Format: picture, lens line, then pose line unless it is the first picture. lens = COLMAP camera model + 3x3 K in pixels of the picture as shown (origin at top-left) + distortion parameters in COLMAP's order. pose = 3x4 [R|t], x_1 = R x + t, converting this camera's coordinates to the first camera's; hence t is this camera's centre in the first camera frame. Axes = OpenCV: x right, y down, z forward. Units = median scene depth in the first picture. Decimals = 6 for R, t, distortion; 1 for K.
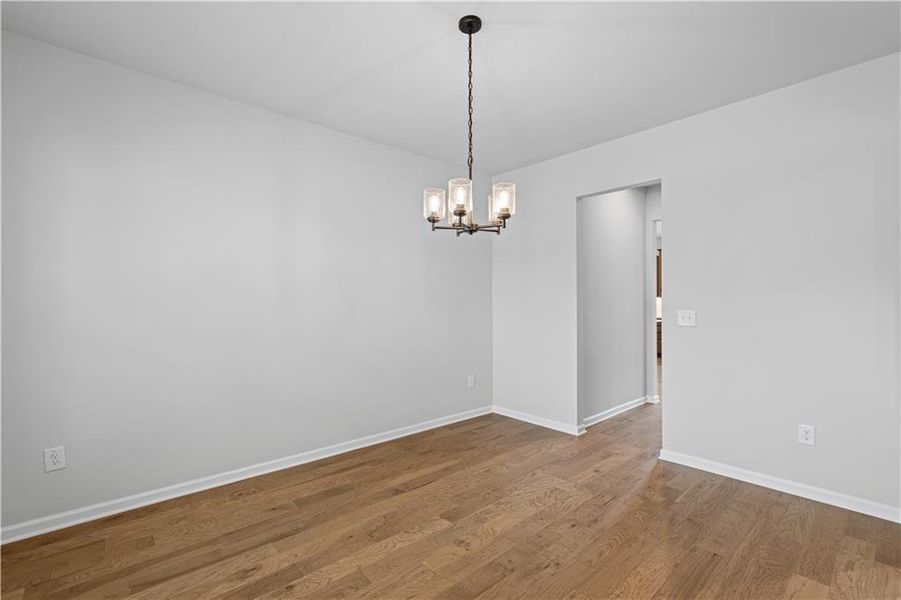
lens RADIAL K [[405.3, 0, 443.8], [0, 405.3, 301.7], [0, 0, 1]] dist [-0.002110, -0.000290]
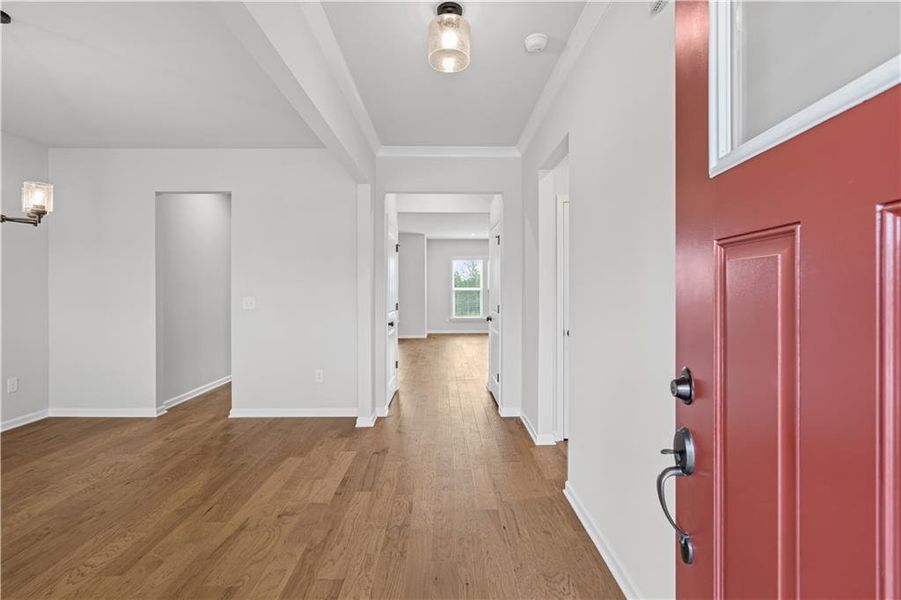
lens RADIAL K [[409.7, 0, 448.1], [0, 409.7, 291.0], [0, 0, 1]] dist [-0.001305, 0.000277]
pose [[0.653856, -0.000372, 0.756619, 0.027375], [-0.000244, 1.000000, 0.000703, -0.001109], [-0.756619, -0.000644, 0.653856, -0.409997]]
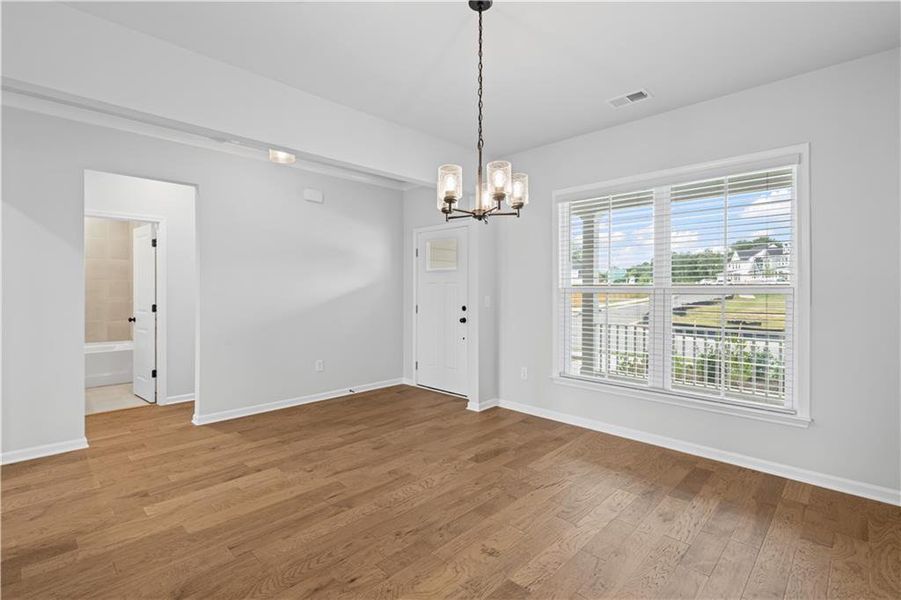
lens RADIAL K [[405.3, 0, 443.8], [0, 405.3, 301.7], [0, 0, 1]] dist [-0.002110, -0.000290]
pose [[-0.997992, 0.002745, -0.063283, 0.168875], [0.000867, 0.999559, 0.029688, -0.000976], [0.063336, 0.029573, -0.997554, 1.543958]]
